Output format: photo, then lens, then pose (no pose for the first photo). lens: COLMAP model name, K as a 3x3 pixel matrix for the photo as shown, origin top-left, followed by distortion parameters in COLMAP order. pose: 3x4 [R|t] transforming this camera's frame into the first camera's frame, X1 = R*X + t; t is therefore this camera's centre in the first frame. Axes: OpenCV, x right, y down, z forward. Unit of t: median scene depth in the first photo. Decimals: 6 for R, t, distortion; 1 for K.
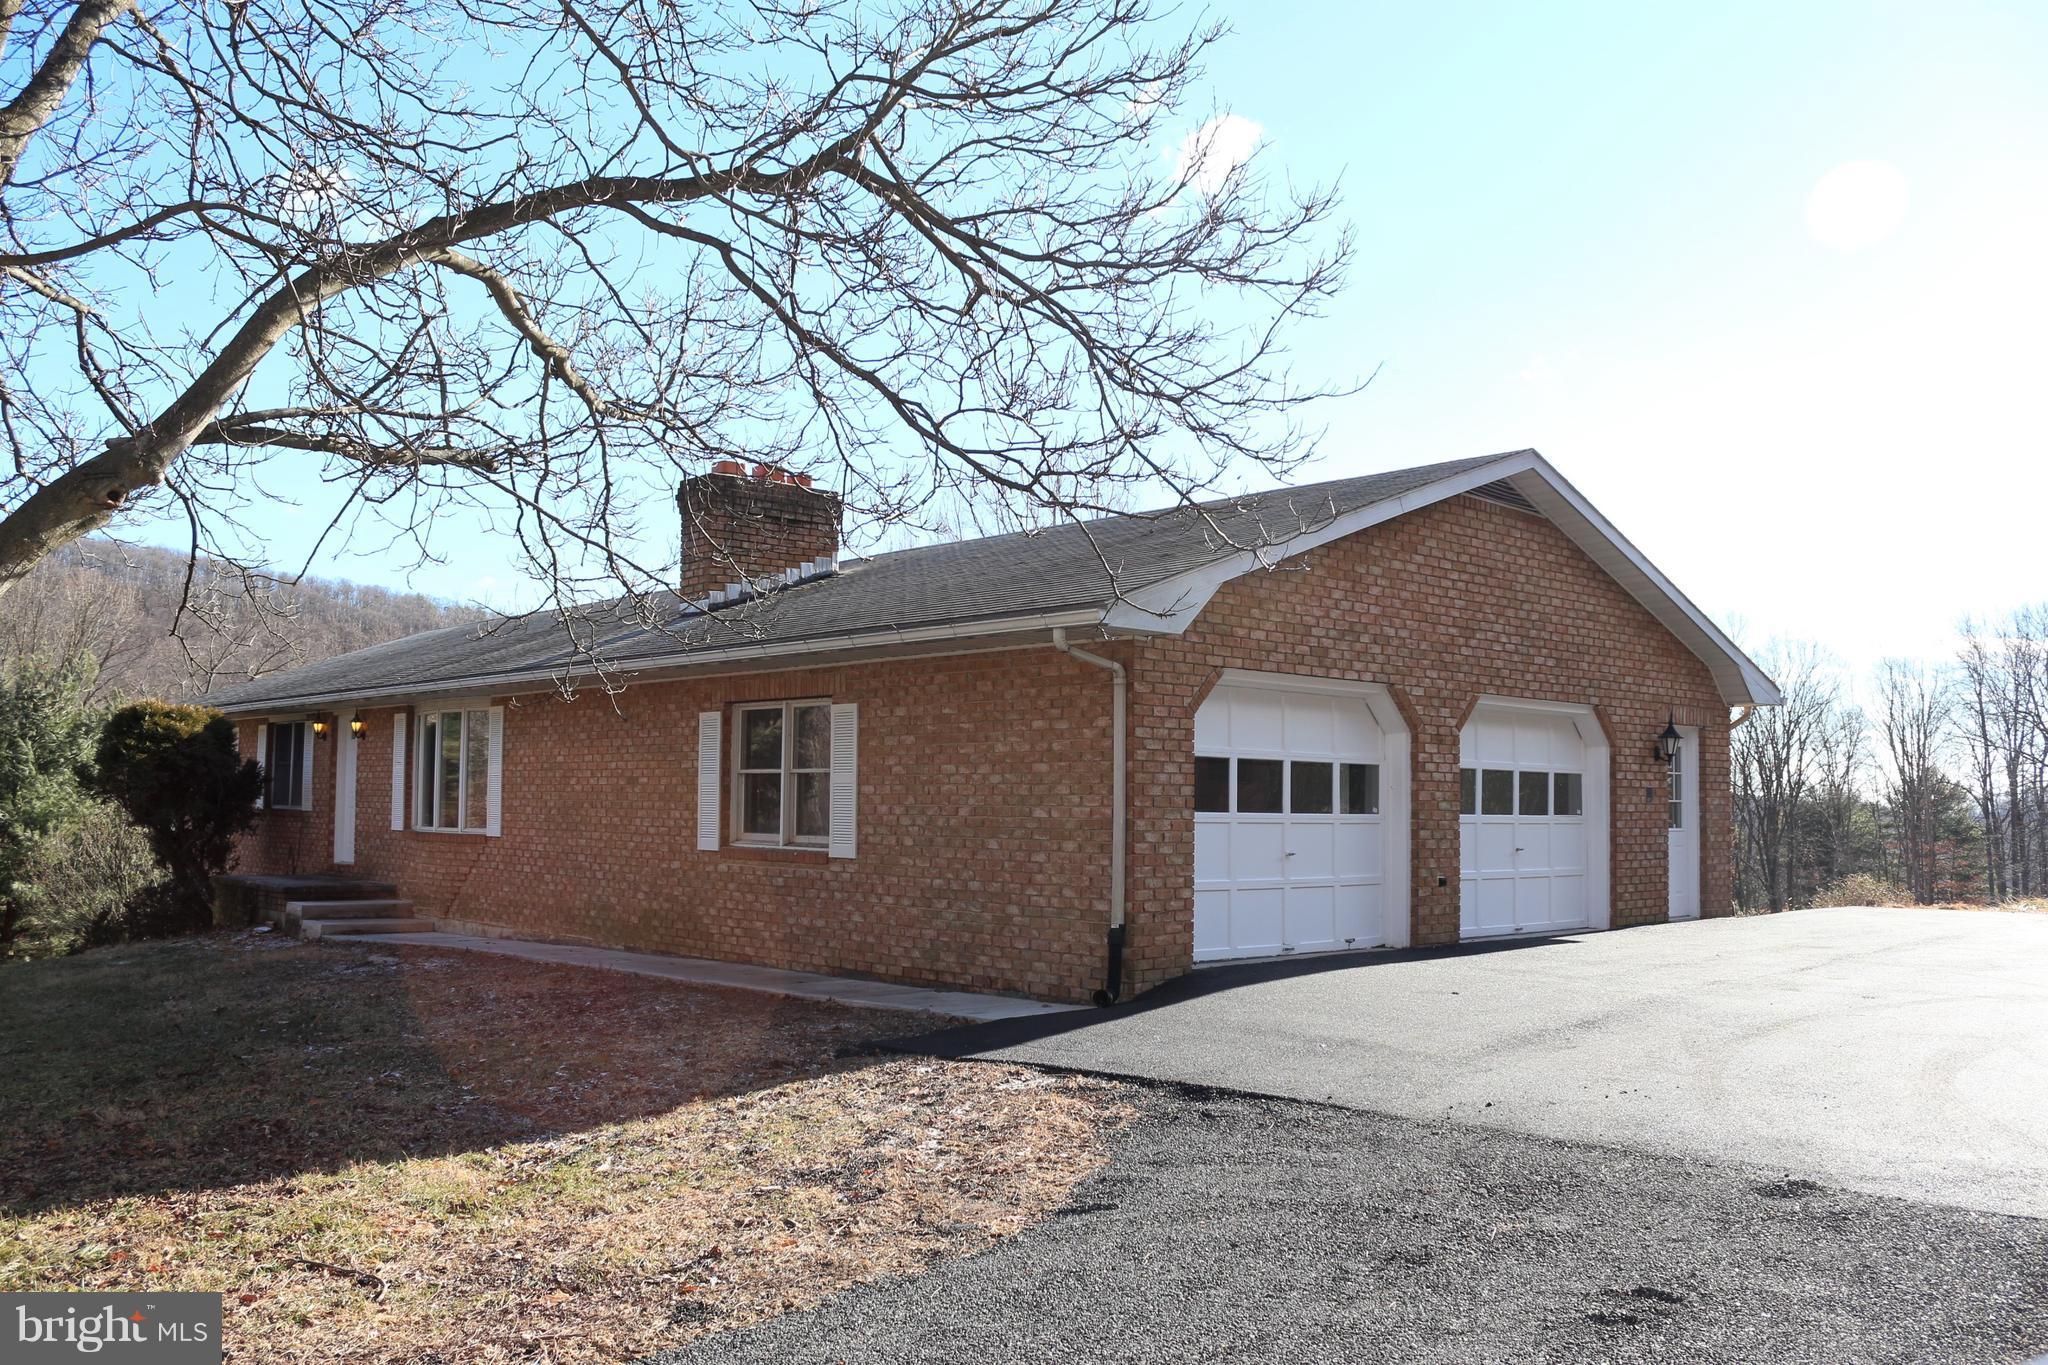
lens RADIAL K [[1691.3, 0, 1024.0], [0, 1691.3, 682.5], [0, 0, 1]] dist [-0.175412, 0.154953]
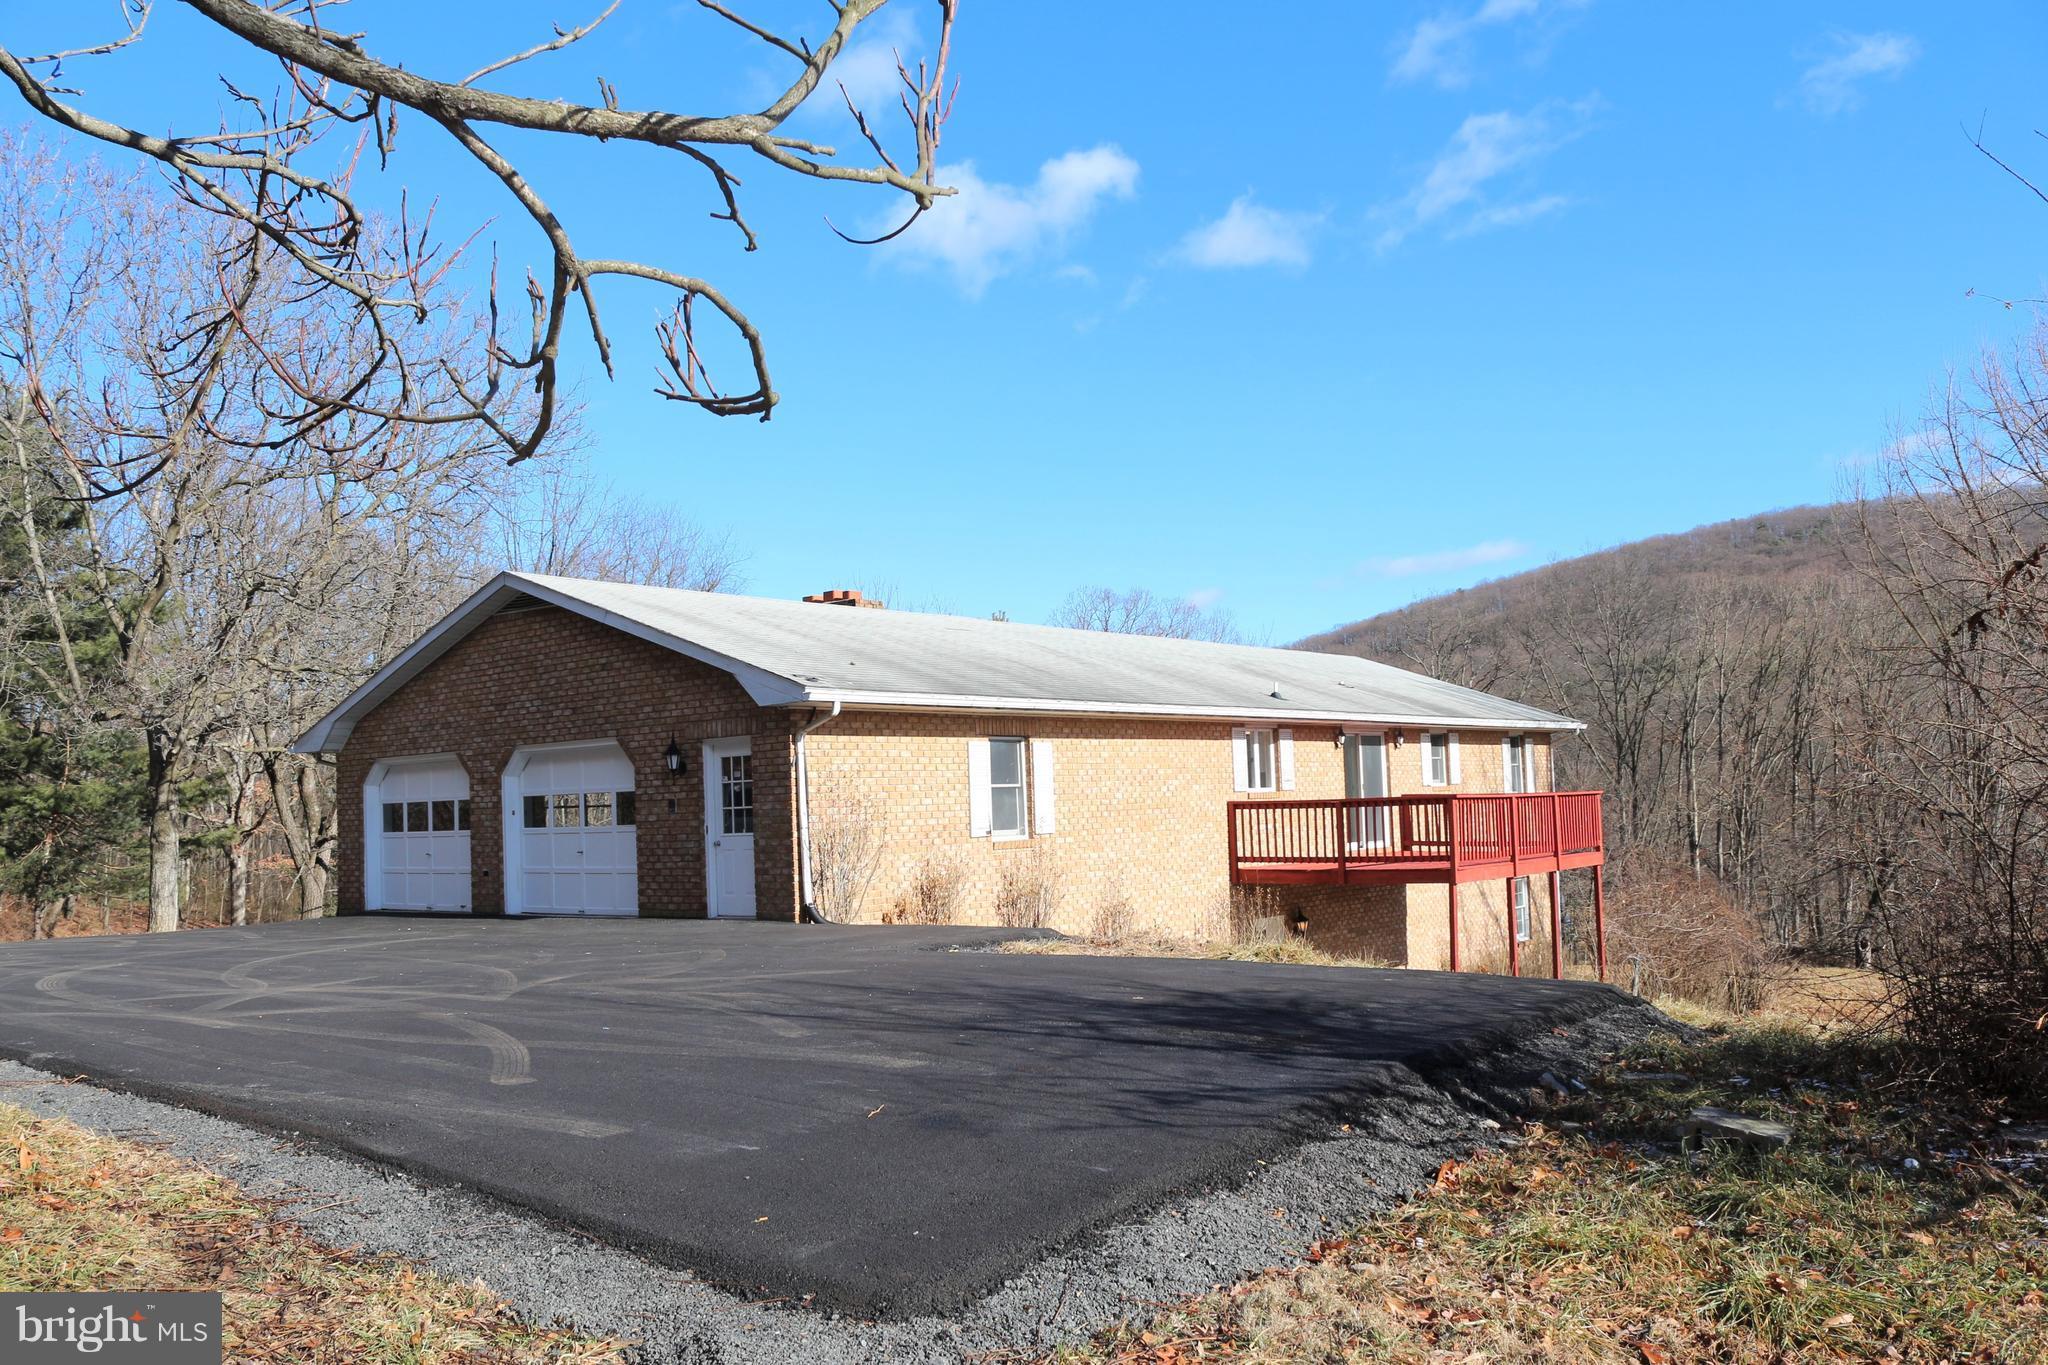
lens RADIAL K [[1691.3, 0, 1024.0], [0, 1691.3, 682.5], [0, 0, 1]] dist [-0.175412, 0.154953]
pose [[0.161191, -0.088375, -0.982958, 1.645992], [0.119850, 0.990364, -0.069387, 0.098114], [0.979619, -0.106623, 0.170229, 1.102412]]
